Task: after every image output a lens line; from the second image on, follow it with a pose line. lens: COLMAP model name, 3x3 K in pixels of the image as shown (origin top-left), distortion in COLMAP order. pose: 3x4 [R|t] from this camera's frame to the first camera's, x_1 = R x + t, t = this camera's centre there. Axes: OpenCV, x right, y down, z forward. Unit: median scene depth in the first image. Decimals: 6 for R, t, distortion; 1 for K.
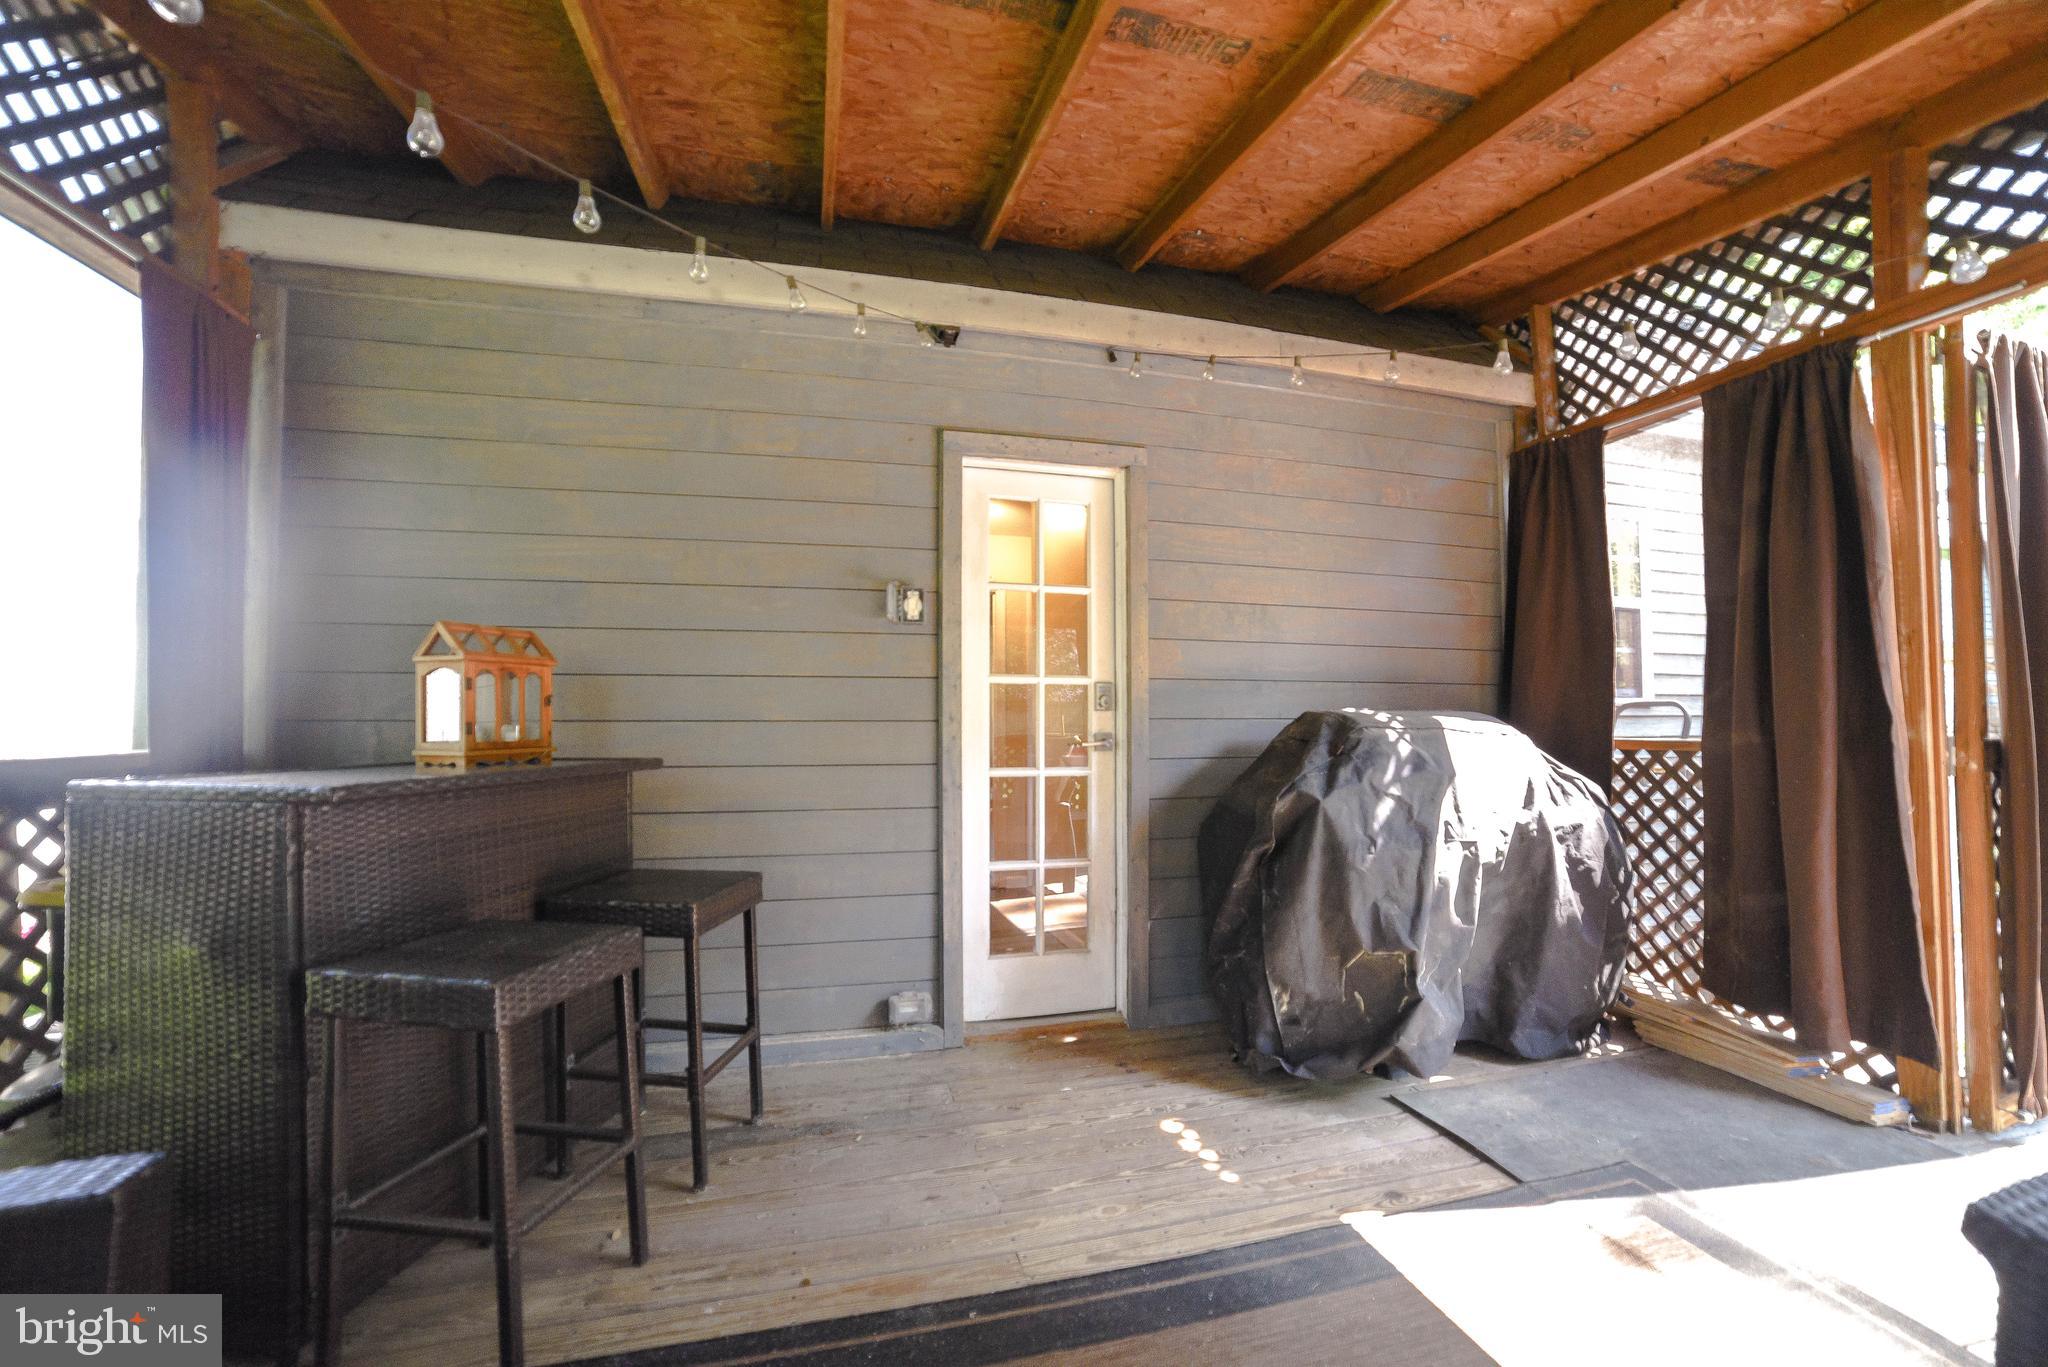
lens RADIAL K [[824.1, 0, 1020.1], [0, 824.1, 703.4], [0, 0, 1]] dist [-0.099002, 0.042060]
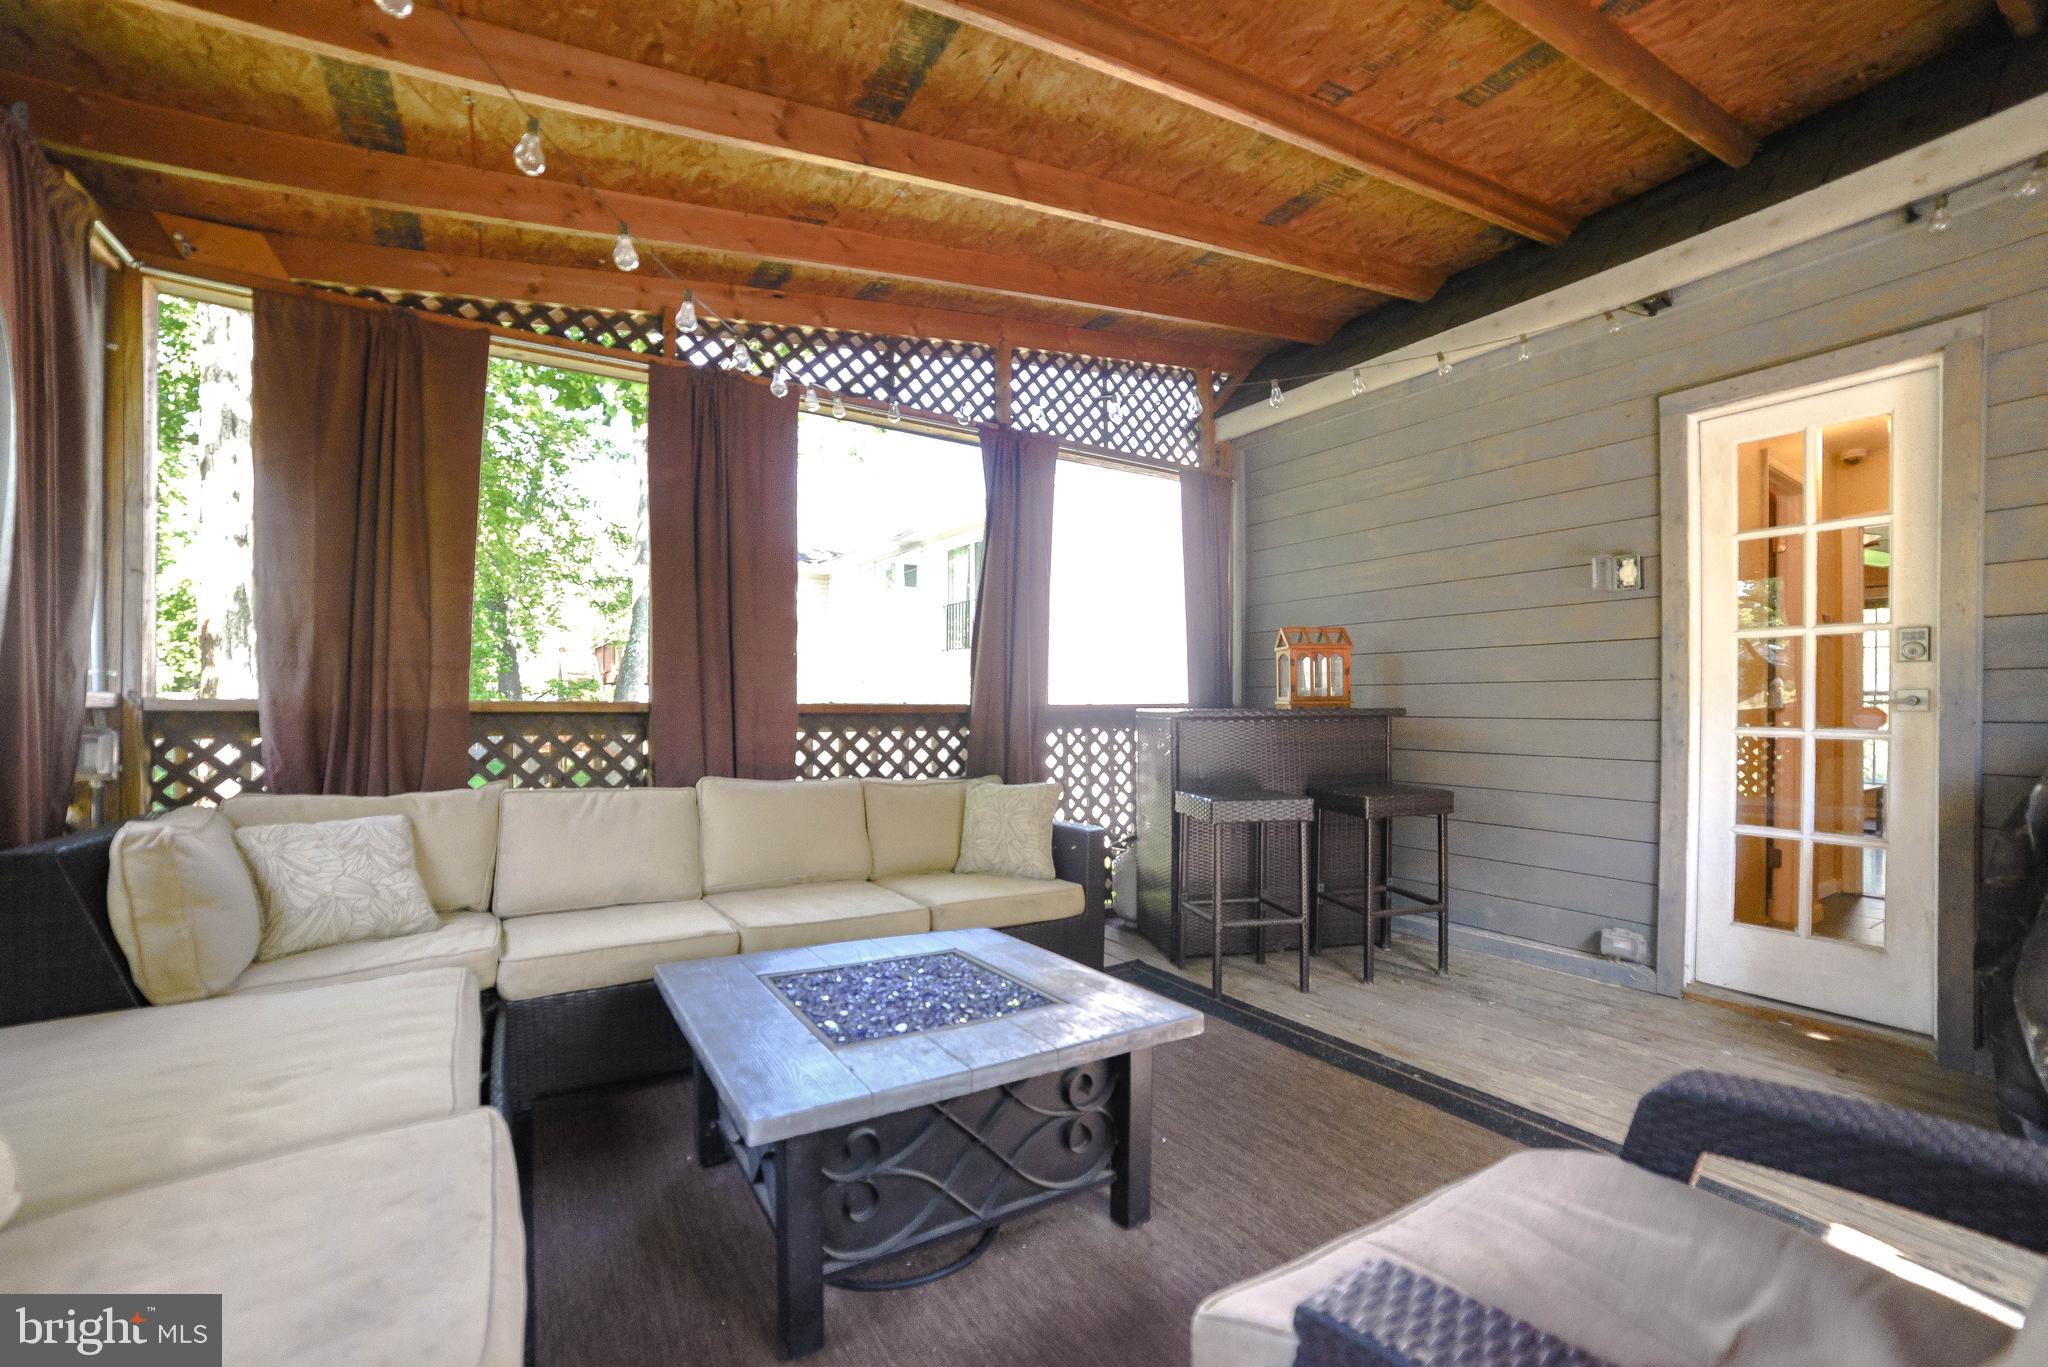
lens RADIAL K [[824.1, 0, 1020.1], [0, 824.1, 703.4], [0, 0, 1]] dist [-0.099002, 0.042060]
pose [[0.308615, 0.003553, -0.951180, 0.618712], [0.021542, 0.999710, 0.010724, 0.024510], [0.950943, -0.023800, 0.308449, -0.083552]]
